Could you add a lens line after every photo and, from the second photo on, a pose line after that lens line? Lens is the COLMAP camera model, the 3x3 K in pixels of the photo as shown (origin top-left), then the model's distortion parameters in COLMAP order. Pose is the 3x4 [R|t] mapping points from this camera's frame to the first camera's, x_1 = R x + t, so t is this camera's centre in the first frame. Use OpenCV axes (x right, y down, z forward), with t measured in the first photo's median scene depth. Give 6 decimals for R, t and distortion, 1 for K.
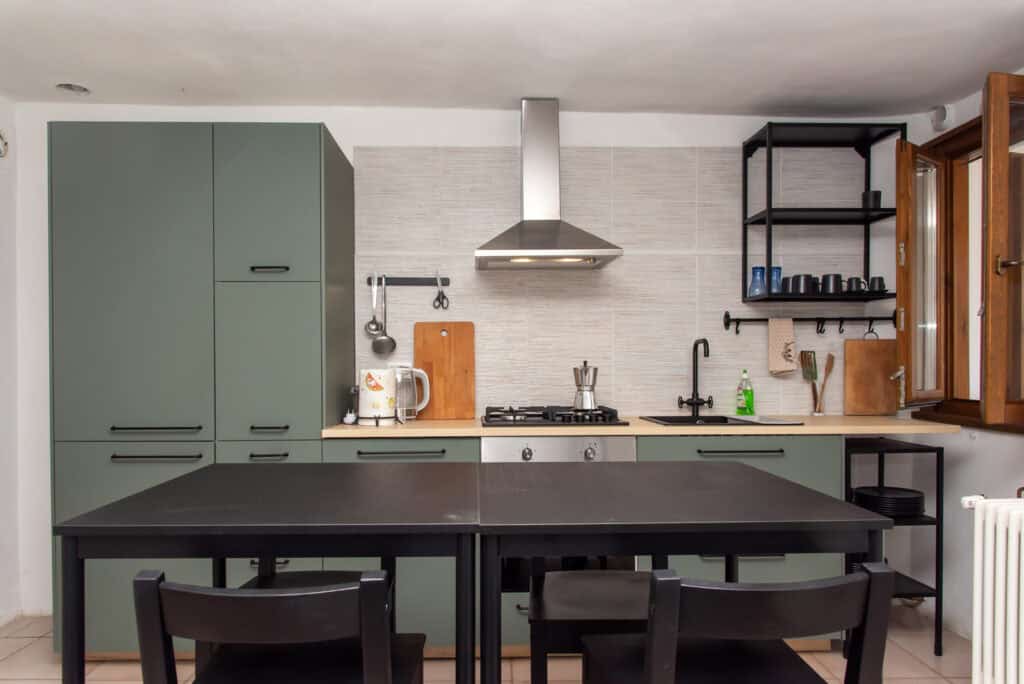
lens RADIAL K [[694.5, 0, 510.8], [0, 694.5, 370.7], [0, 0, 1]] dist [0.004859, 0.000179]
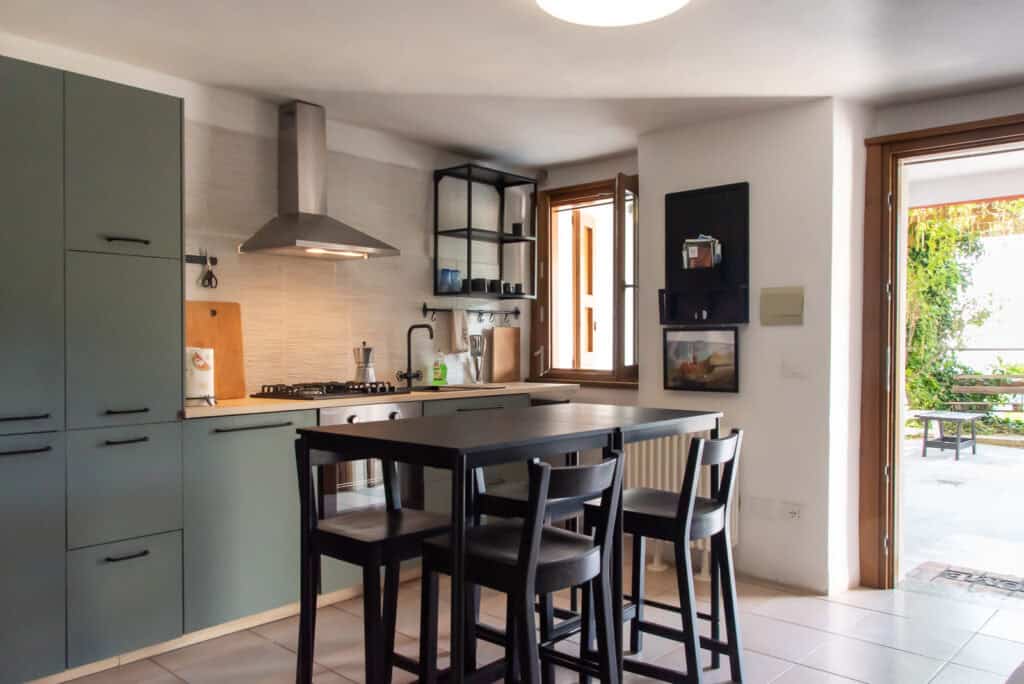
lens RADIAL K [[771.2, 0, 512.6], [0, 771.2, 345.9], [0, 0, 1]] dist [0.003533, -0.010126]
pose [[0.691181, 0.001658, 0.722680, -0.596418], [0.005191, 0.999960, -0.007259, 0.003420], [-0.722663, 0.008768, 0.691145, -0.071194]]
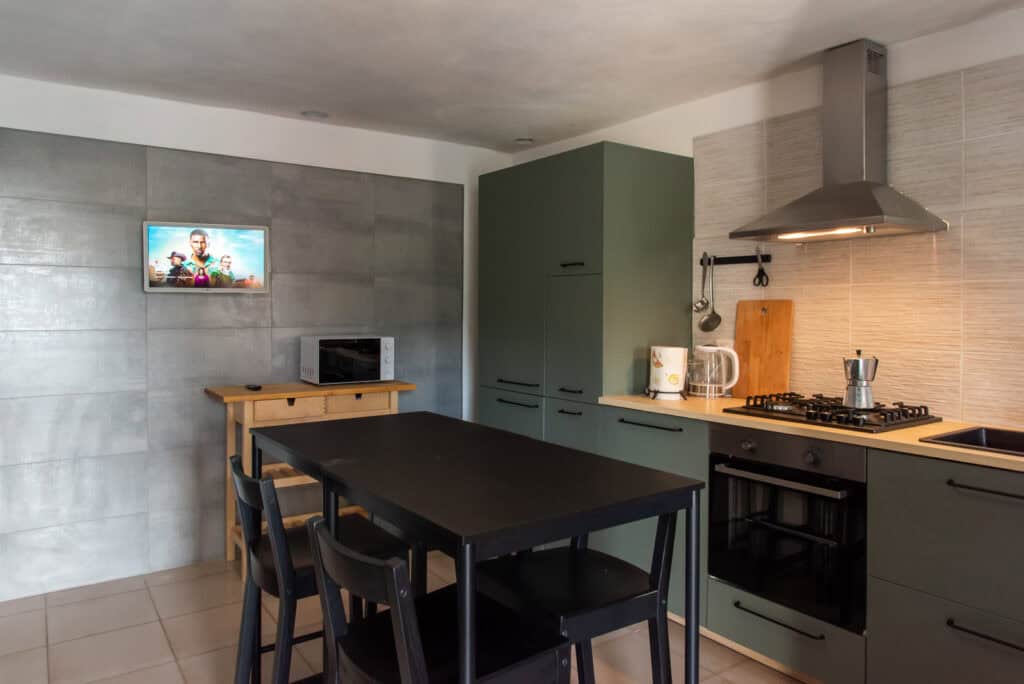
lens RADIAL K [[694.7, 0, 512.2], [0, 694.7, 308.8], [0, 0, 1]] dist [0.001013, -0.000310]
pose [[0.559414, 0.008213, -0.828848, 0.513578], [-0.015342, 0.999882, -0.000447, -0.051629], [0.828746, 0.012966, 0.559474, 0.164288]]
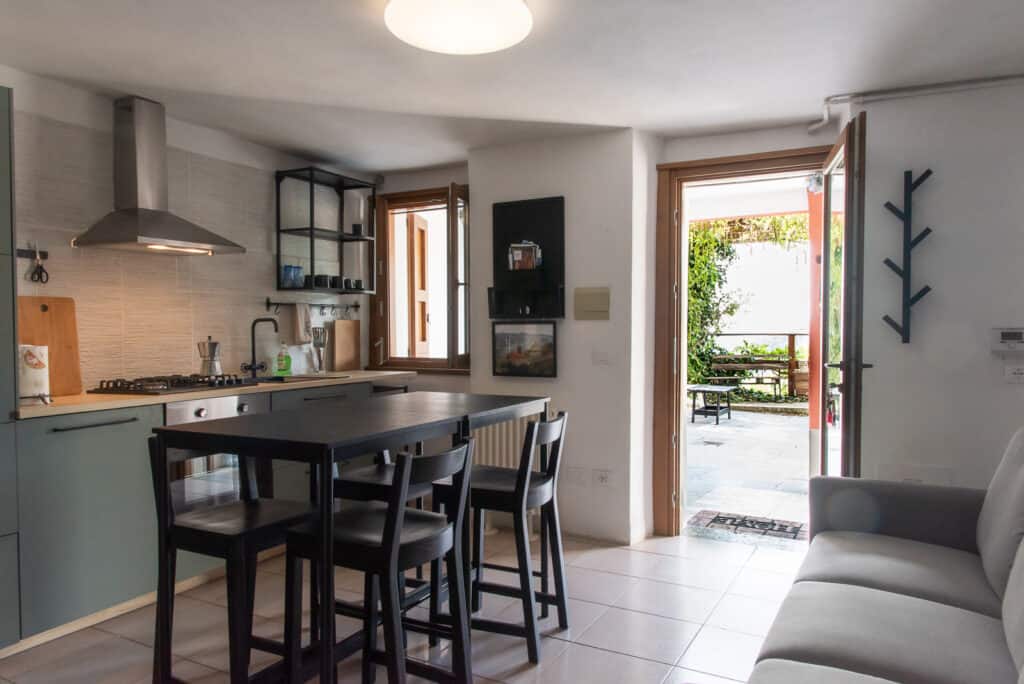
lens RADIAL K [[692.4, 0, 512.0], [0, 692.4, 342.0], [0, 0, 1]] dist [0.004731, -0.003238]
pose [[0.496349, -0.015374, 0.867987, -0.612783], [0.012589, 0.999866, 0.010511, -0.008690], [-0.868032, 0.005710, 0.496476, -0.048366]]
